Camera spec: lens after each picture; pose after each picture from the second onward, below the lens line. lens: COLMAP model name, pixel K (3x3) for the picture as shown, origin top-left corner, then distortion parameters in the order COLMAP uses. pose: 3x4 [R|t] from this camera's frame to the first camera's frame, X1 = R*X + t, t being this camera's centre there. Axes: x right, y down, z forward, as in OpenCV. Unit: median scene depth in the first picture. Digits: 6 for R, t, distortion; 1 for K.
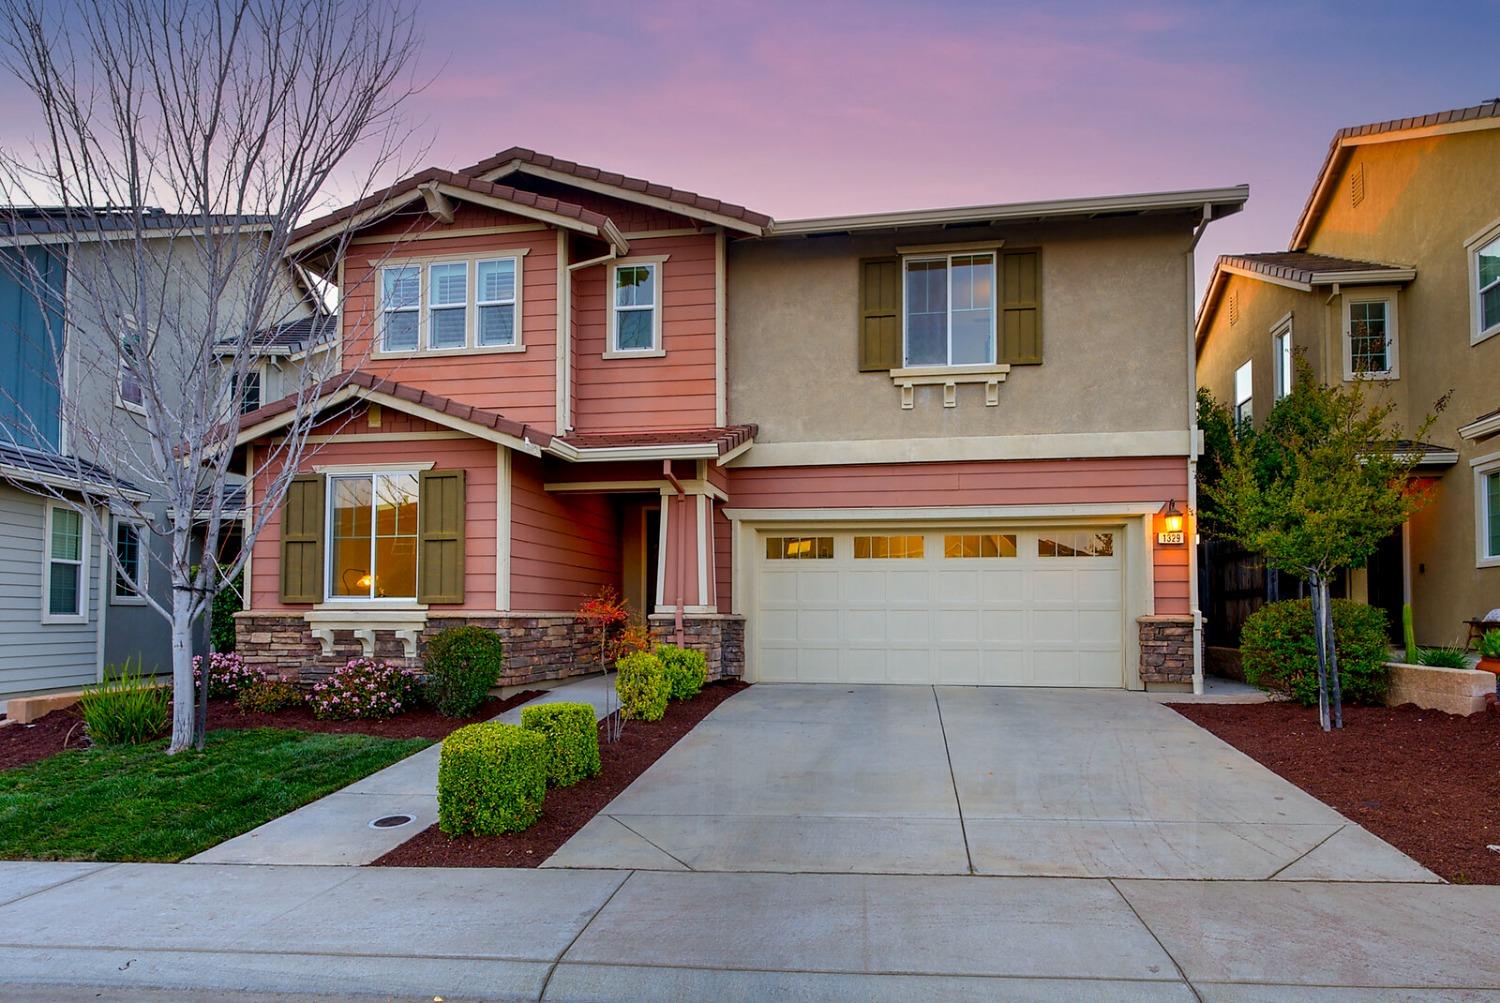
lens RADIAL K [[615.6, 0, 795.0], [0, 615.6, 511.7], [0, 0, 1]] dist [-0.008911, -0.000892]
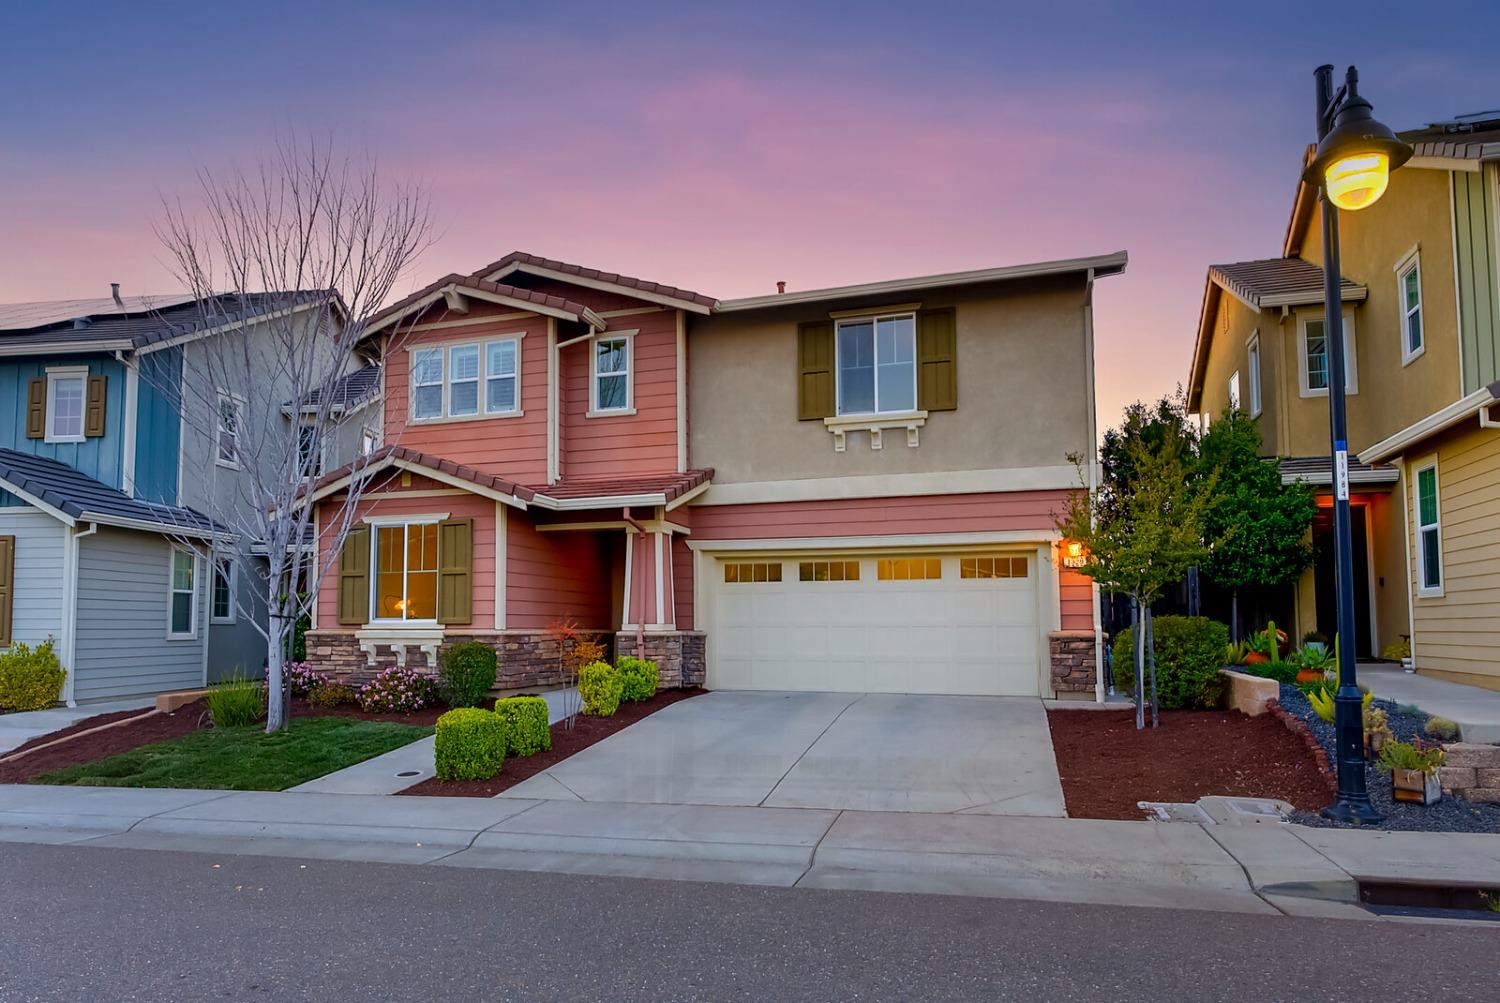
lens RADIAL K [[611.8, 0, 750.0], [0, 611.8, 501.5], [0, 0, 1]] dist [-0.010989, -0.000136]
pose [[0.994551, -0.024551, -0.101323, 0.143357], [0.020707, 0.999032, -0.038818, -0.036338], [0.102177, 0.036508, 0.994096, -0.176888]]
